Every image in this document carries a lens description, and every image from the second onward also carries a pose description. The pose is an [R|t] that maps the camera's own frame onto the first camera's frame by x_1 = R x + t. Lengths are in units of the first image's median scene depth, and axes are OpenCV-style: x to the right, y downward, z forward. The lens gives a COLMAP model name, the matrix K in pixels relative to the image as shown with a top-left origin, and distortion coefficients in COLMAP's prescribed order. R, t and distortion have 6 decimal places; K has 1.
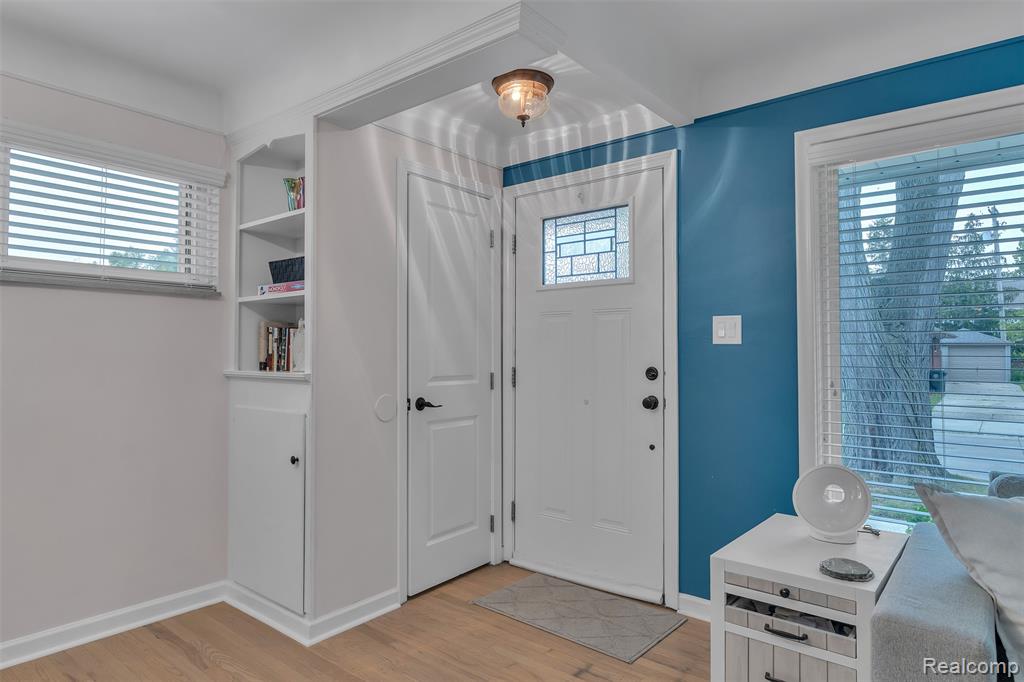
lens RADIAL K [[607.6, 0, 513.3], [0, 607.6, 340.1], [0, 0, 1]] dist [0.001432, -0.000168]
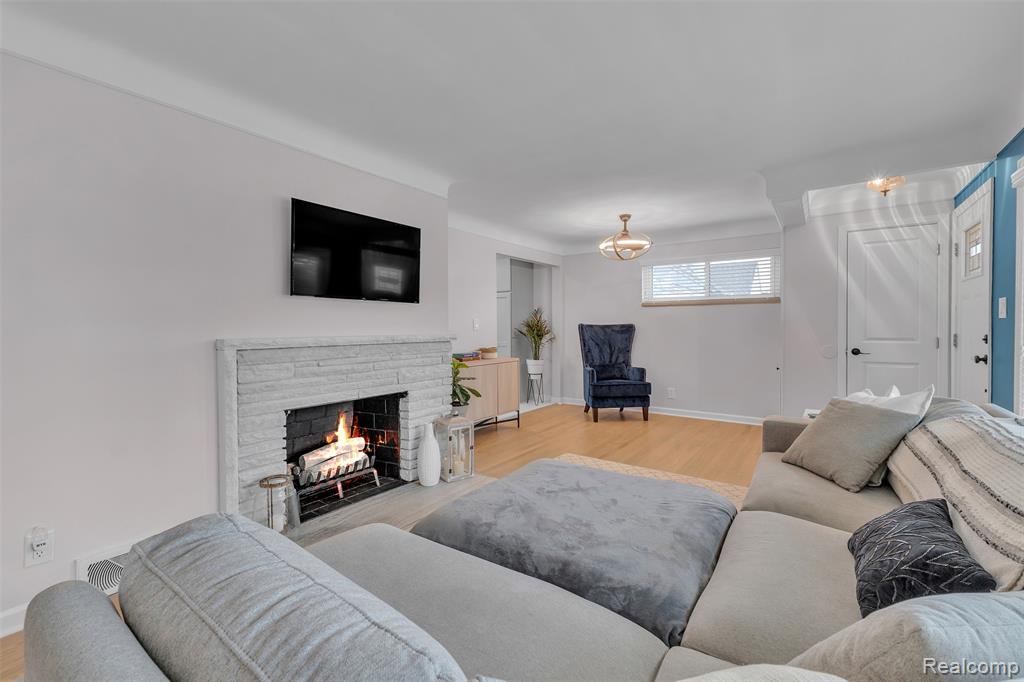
lens RADIAL K [[438.0, 0, 511.0], [0, 438.0, 336.2], [0, 0, 1]] dist [-0.001043, -0.000090]
pose [[0.064560, 0.015633, -0.997791, 1.122800], [0.036481, 0.999172, 0.018015, -0.009200], [0.997247, -0.037563, 0.063936, -0.163212]]
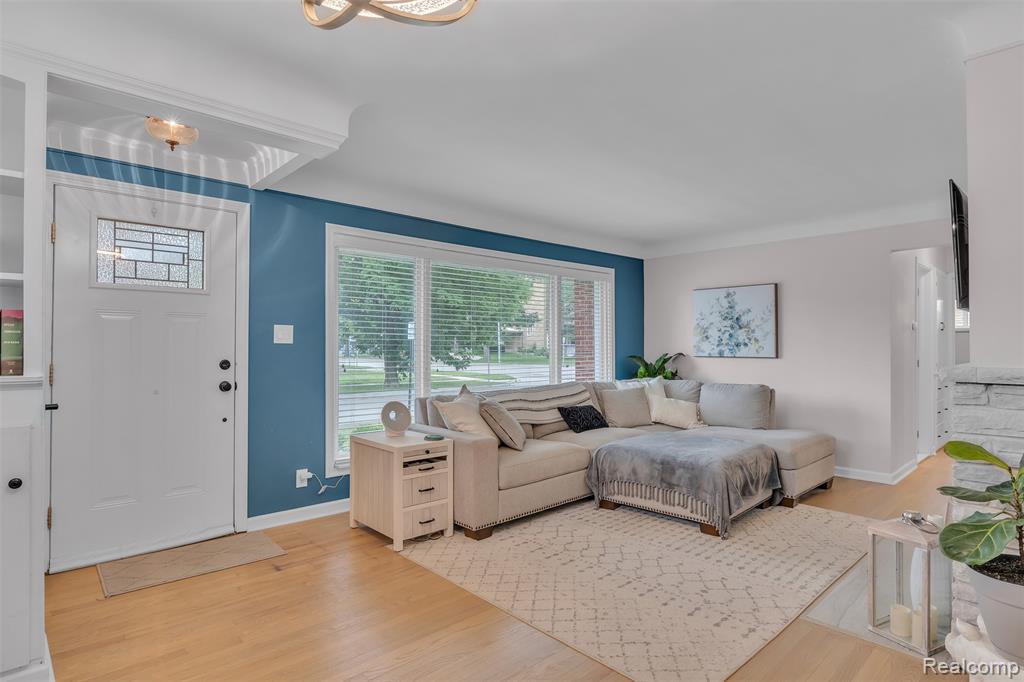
lens RADIAL K [[537.3, 0, 513.1], [0, 537.3, 341.7], [0, 0, 1]] dist [-0.002340, -0.000174]
pose [[0.137587, 0.009105, 0.990448, -0.806577], [-0.023950, 0.999696, -0.005863, -0.003421], [-0.990200, -0.022914, 0.137764, 0.202690]]
